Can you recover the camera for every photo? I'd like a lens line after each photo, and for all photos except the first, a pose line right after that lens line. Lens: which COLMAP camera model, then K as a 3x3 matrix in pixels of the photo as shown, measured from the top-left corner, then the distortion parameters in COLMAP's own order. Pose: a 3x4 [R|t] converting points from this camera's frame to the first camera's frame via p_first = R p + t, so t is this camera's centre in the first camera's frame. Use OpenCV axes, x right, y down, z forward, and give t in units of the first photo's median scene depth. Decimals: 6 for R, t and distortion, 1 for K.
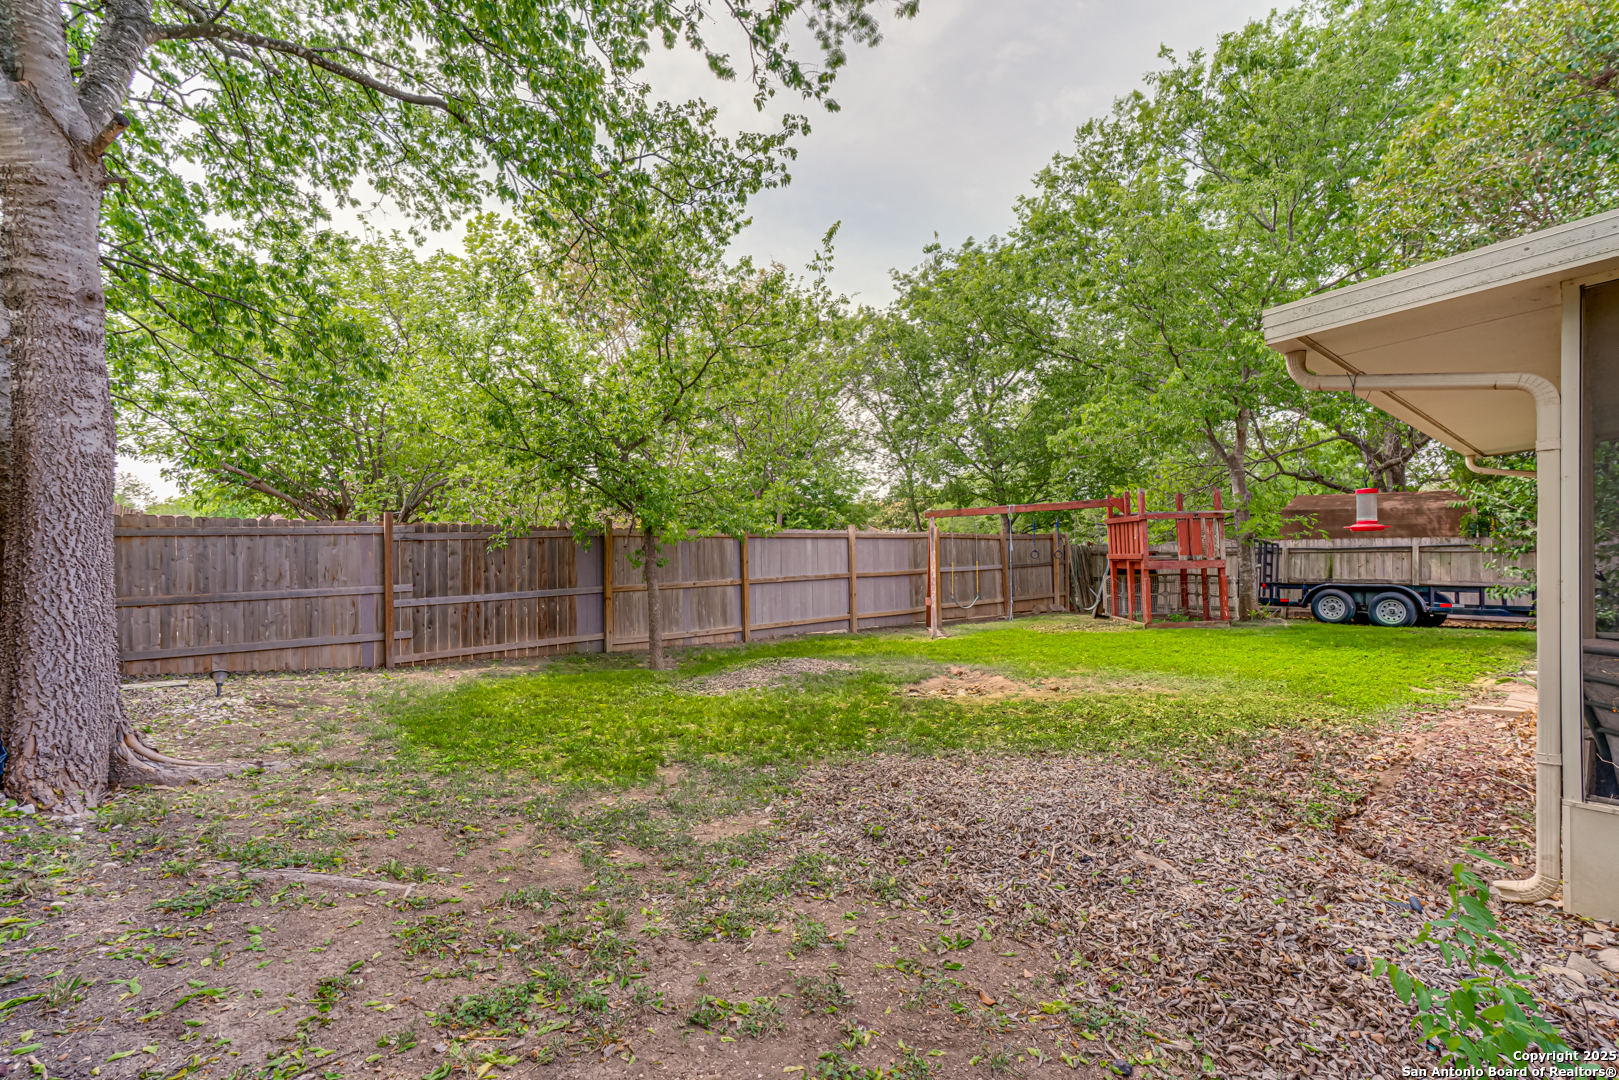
lens RADIAL K [[738.6, 0, 803.5], [0, 738.6, 541.1], [0, 0, 1]] dist [-0.038371, 0.017126]
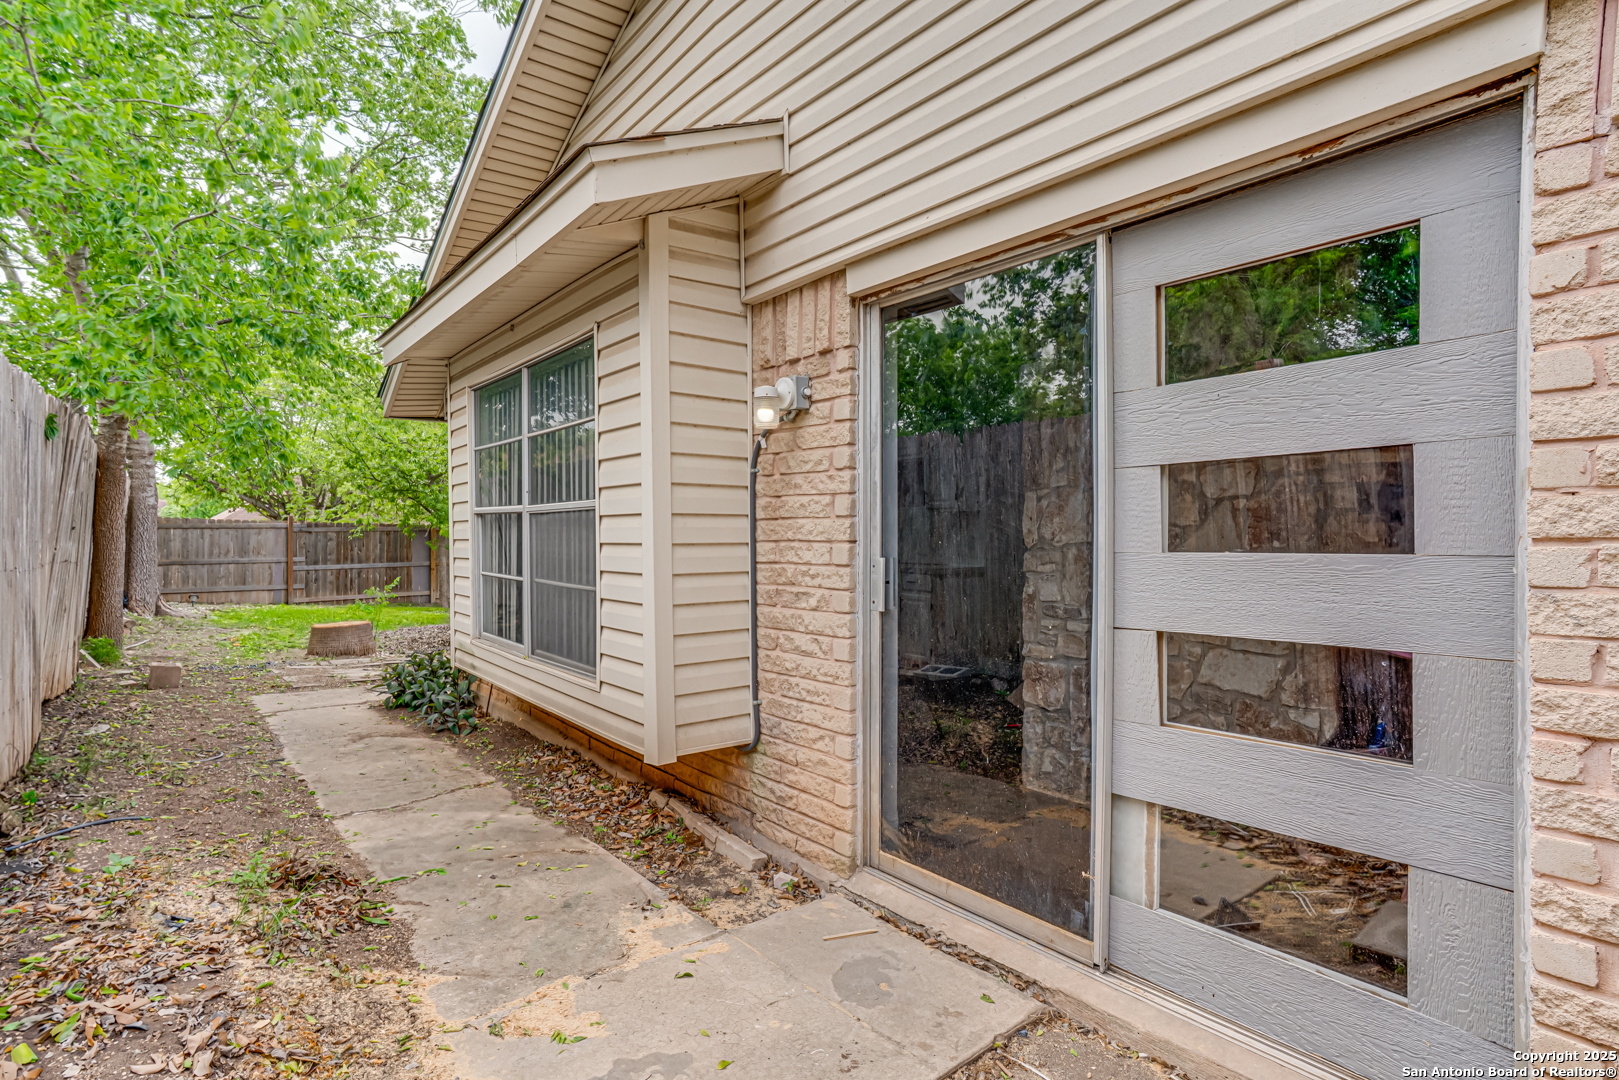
lens RADIAL K [[817.7, 0, 814.1], [0, 817.7, 537.2], [0, 0, 1]] dist [-0.018272, 0.001558]
pose [[0.999405, 0.014851, -0.031130, 0.734286], [-0.014663, 0.999873, 0.006255, -0.018162], [0.031219, -0.005795, 0.999496, -0.888859]]
